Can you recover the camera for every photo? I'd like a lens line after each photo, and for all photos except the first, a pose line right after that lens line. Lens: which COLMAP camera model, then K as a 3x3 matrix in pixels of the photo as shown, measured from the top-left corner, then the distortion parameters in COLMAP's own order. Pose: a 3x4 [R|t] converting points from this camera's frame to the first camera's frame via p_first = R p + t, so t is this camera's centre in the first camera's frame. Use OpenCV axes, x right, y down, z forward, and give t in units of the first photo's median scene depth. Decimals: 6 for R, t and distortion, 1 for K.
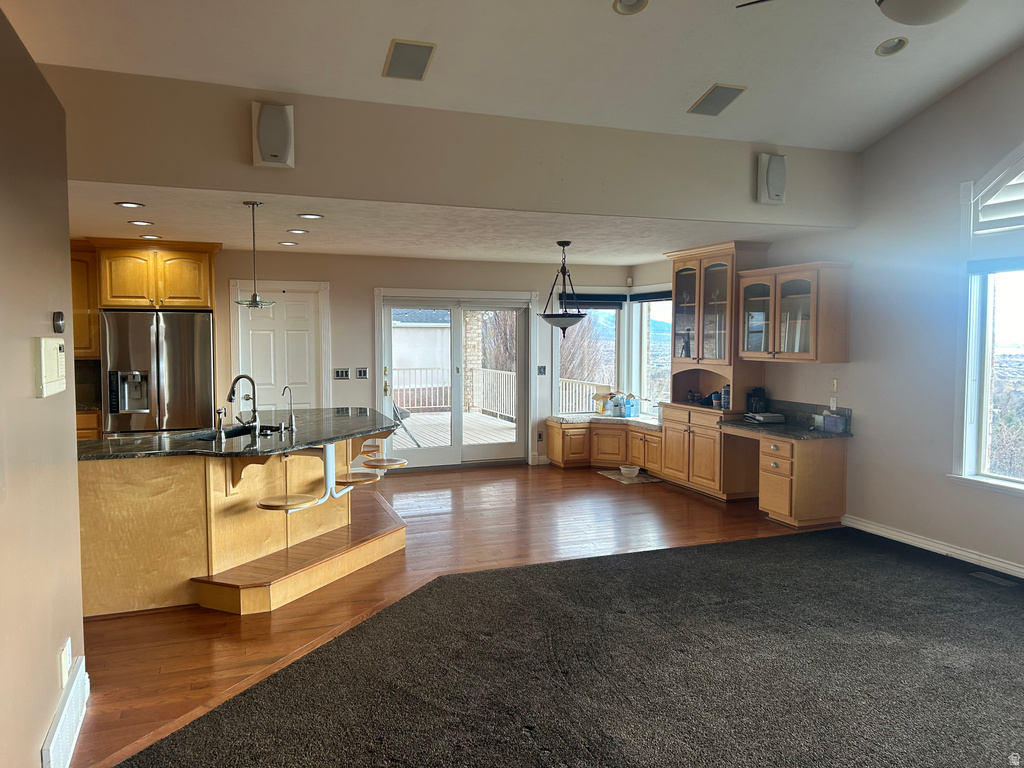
lens RADIAL K [[768.2, 0, 514.4], [0, 768.2, 383.2], [0, 0, 1]] dist [0.026655, -0.033992]
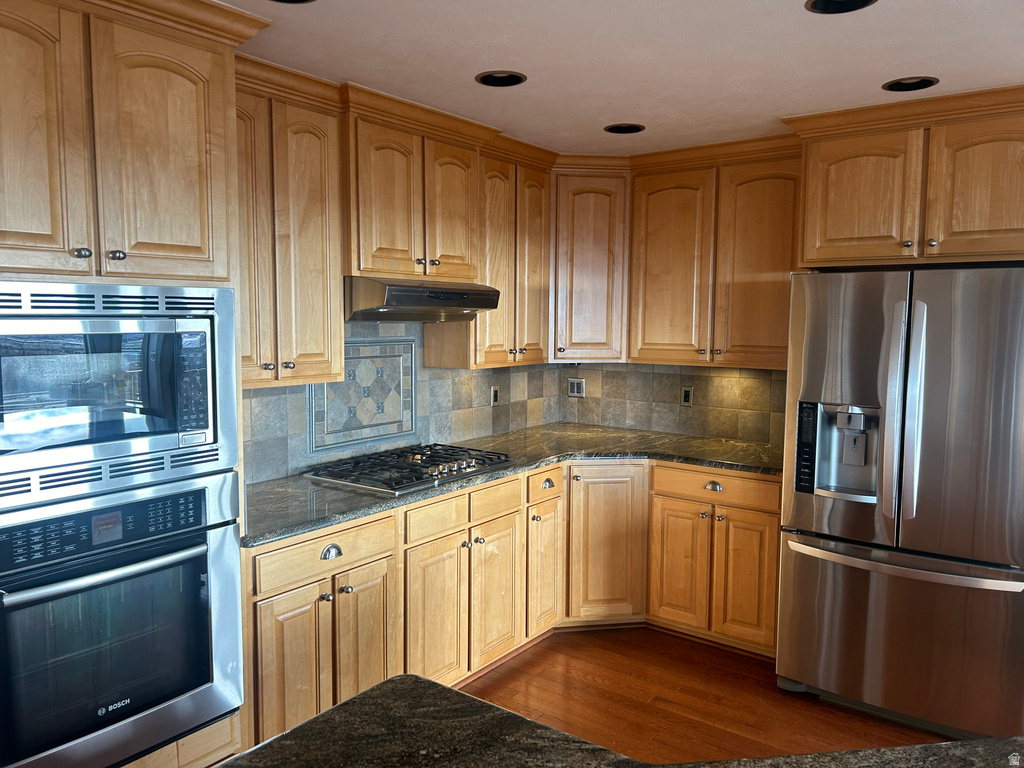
lens RADIAL K [[768.2, 0, 516.9], [0, 768.2, 382.4], [0, 0, 1]] dist [0.026655, -0.033992]
pose [[0.547004, 0.079056, -0.833389, -0.224355], [-0.060729, 0.996655, 0.054683, -0.040950], [0.834925, 0.020699, 0.549975, 0.583859]]
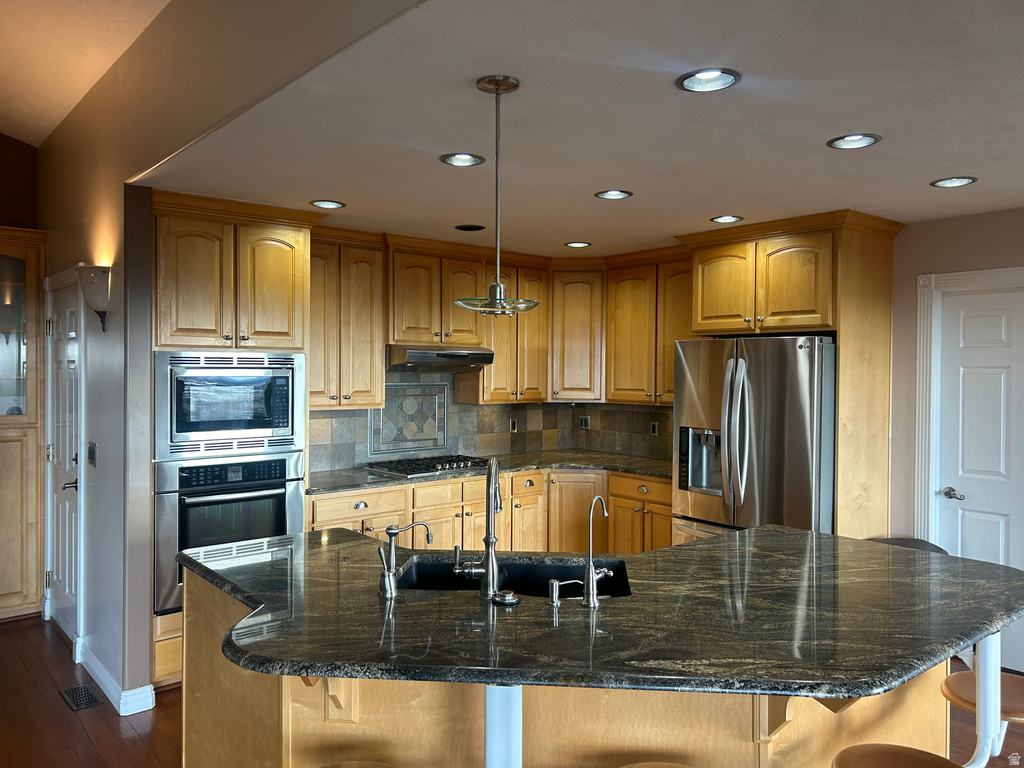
lens RADIAL K [[768.2, 0, 512.5], [0, 768.2, 380.4], [0, 0, 1]] dist [0.026655, -0.033992]
pose [[0.329518, 0.016442, -0.944006, 0.066402], [-0.066499, 0.997769, -0.005834, -0.041449], [0.941804, 0.064698, 0.329877, 0.616750]]
